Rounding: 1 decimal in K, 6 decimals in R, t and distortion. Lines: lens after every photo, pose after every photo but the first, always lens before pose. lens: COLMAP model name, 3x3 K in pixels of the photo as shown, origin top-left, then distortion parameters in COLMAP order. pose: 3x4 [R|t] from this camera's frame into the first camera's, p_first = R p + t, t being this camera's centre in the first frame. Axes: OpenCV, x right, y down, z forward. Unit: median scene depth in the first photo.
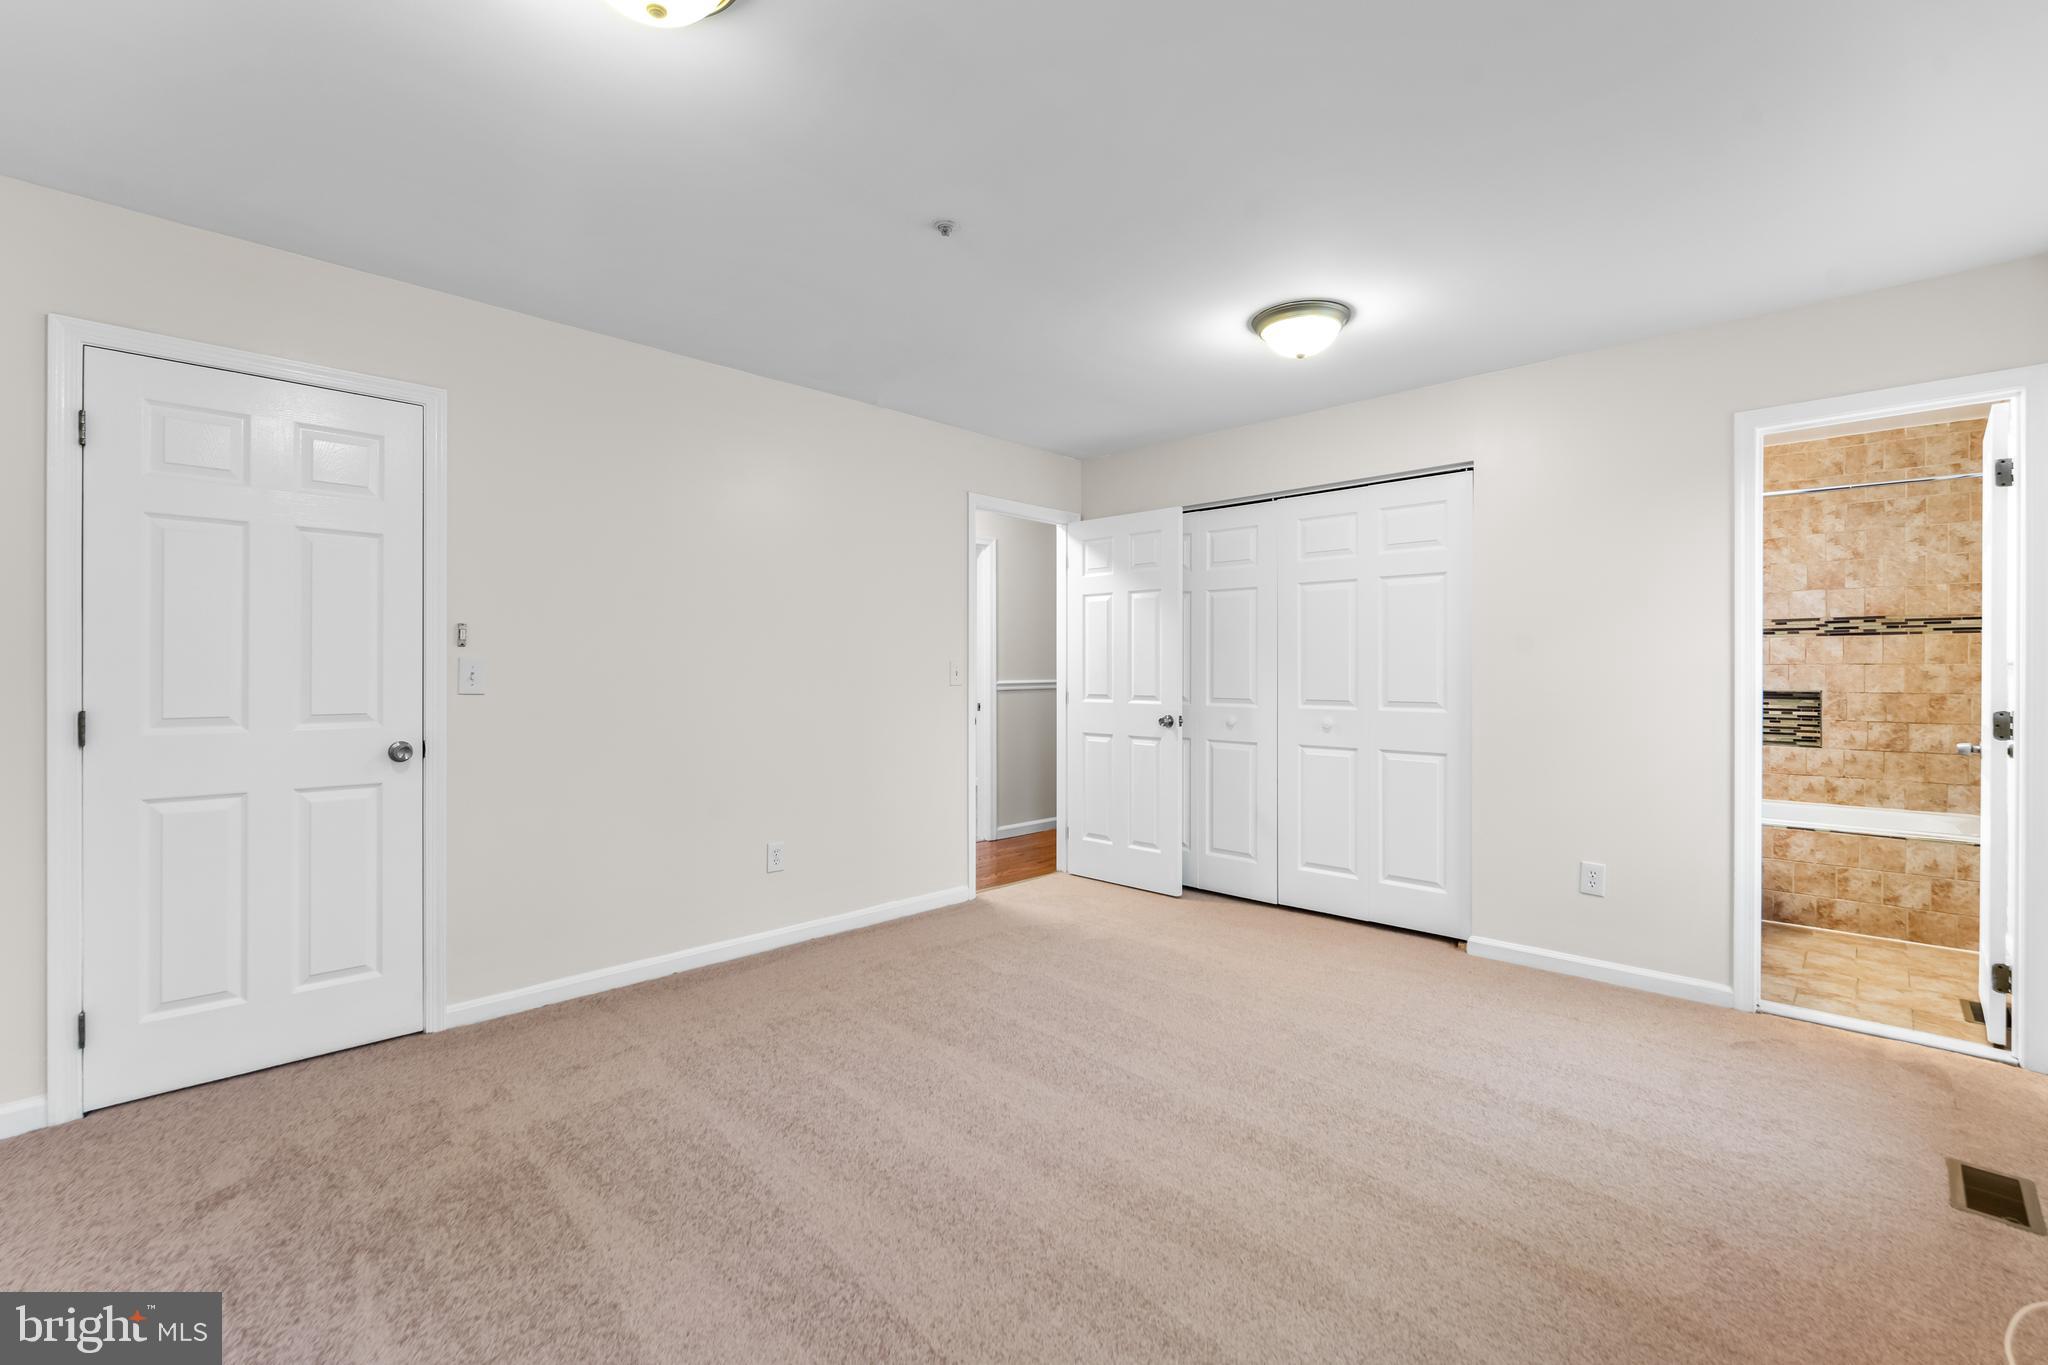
lens RADIAL K [[904.9, 0, 1019.1], [0, 904.9, 673.9], [0, 0, 1]] dist [-0.013947, -0.000235]
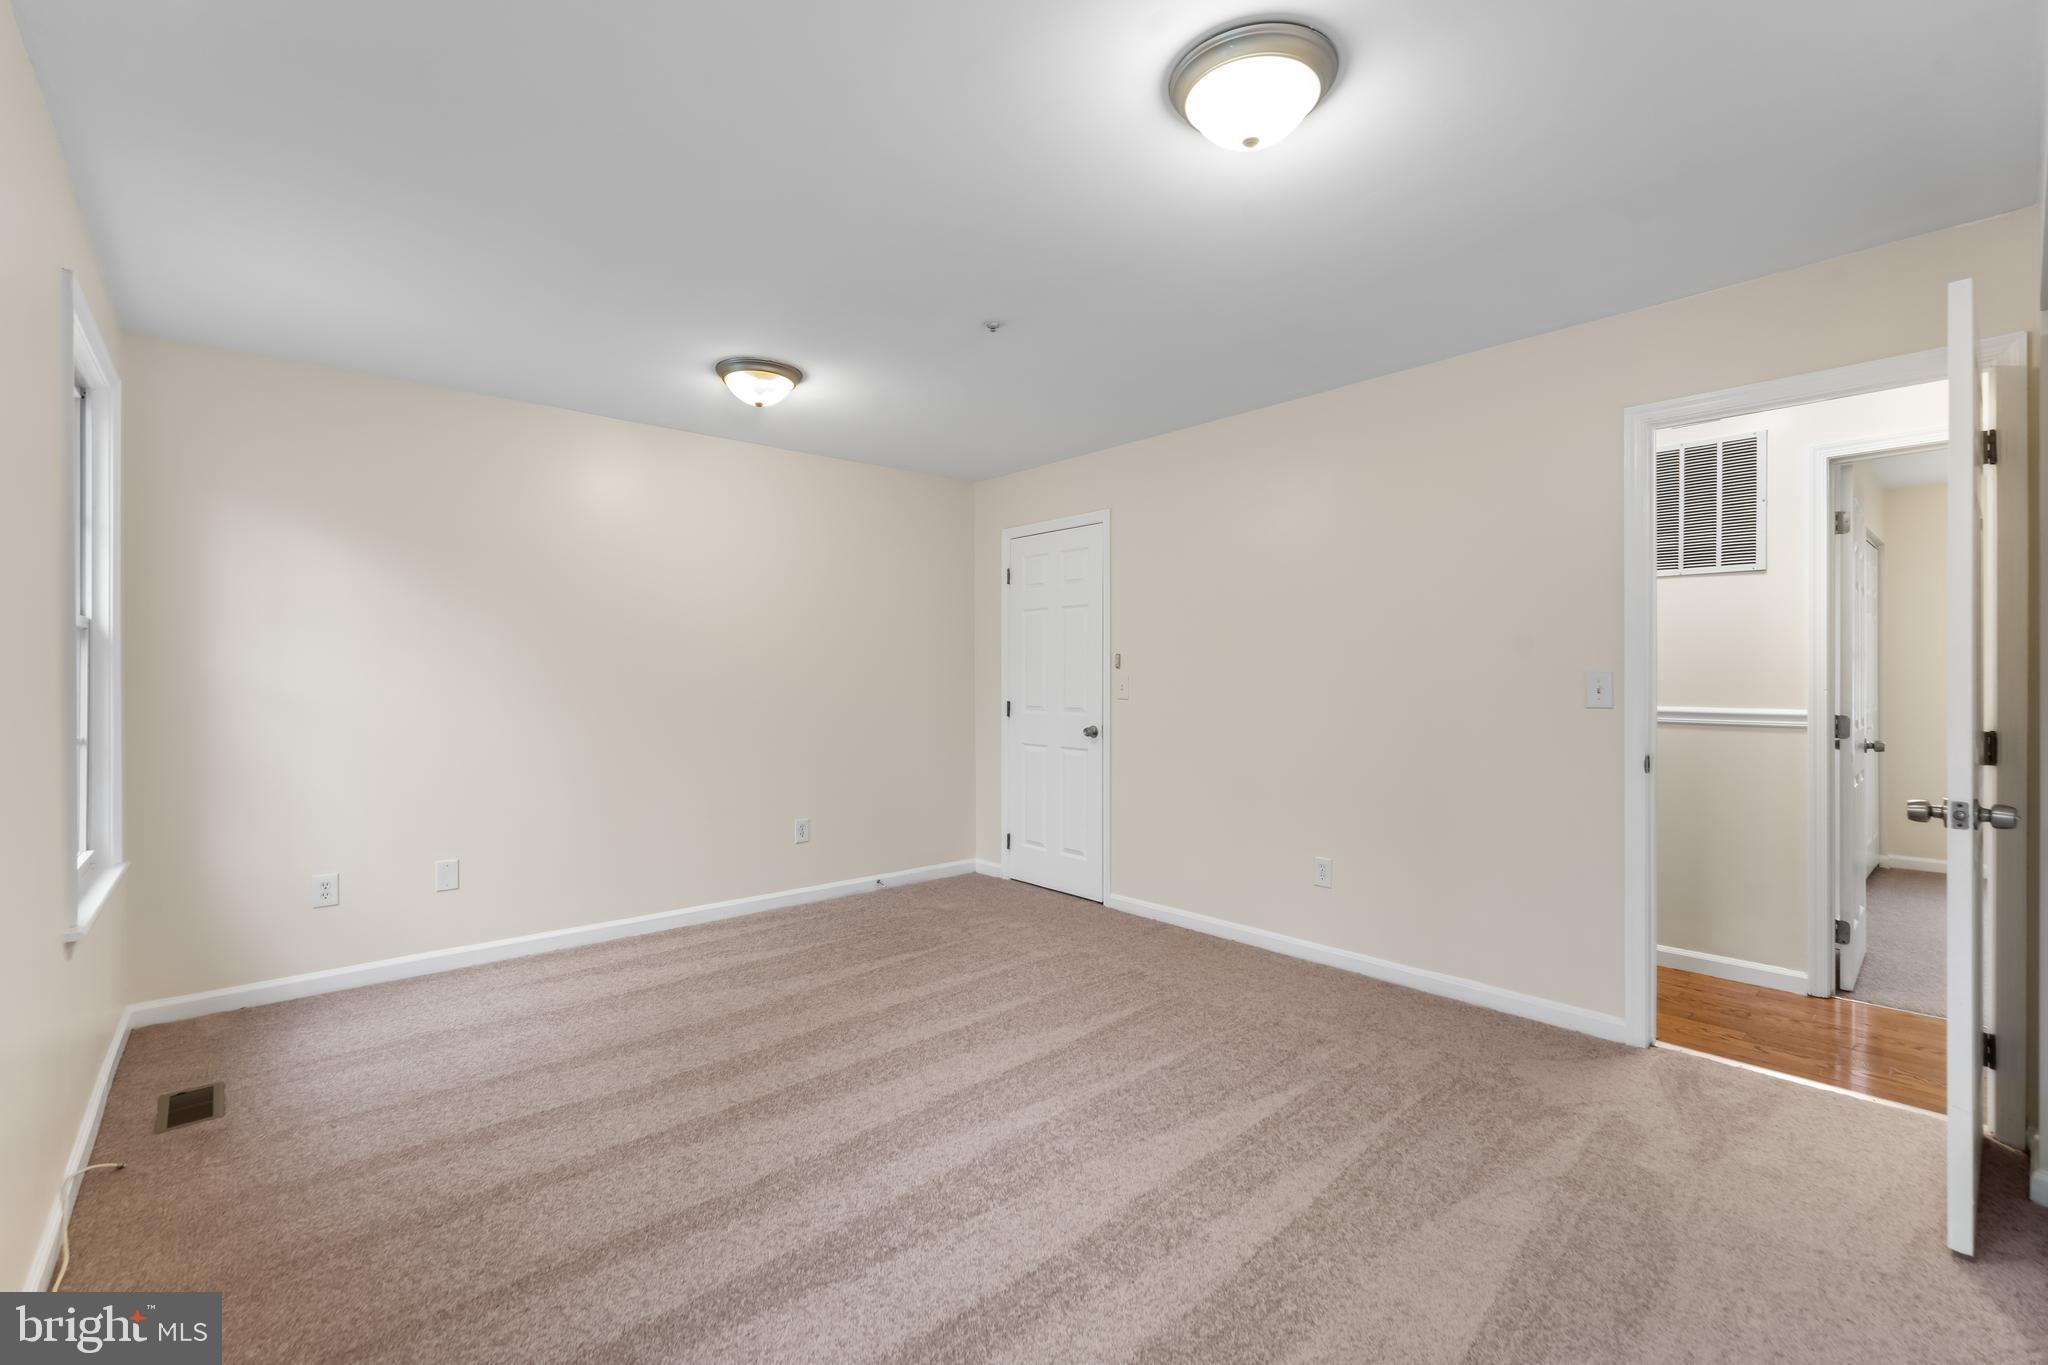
lens RADIAL K [[904.9, 0, 1027.3], [0, 904.9, 676.0], [0, 0, 1]] dist [-0.013947, -0.000235]
pose [[-0.095070, -0.001839, -0.995469, 0.982928], [-0.004400, 0.999989, -0.001427, -0.013684], [0.995461, 0.004244, -0.095077, 1.005833]]
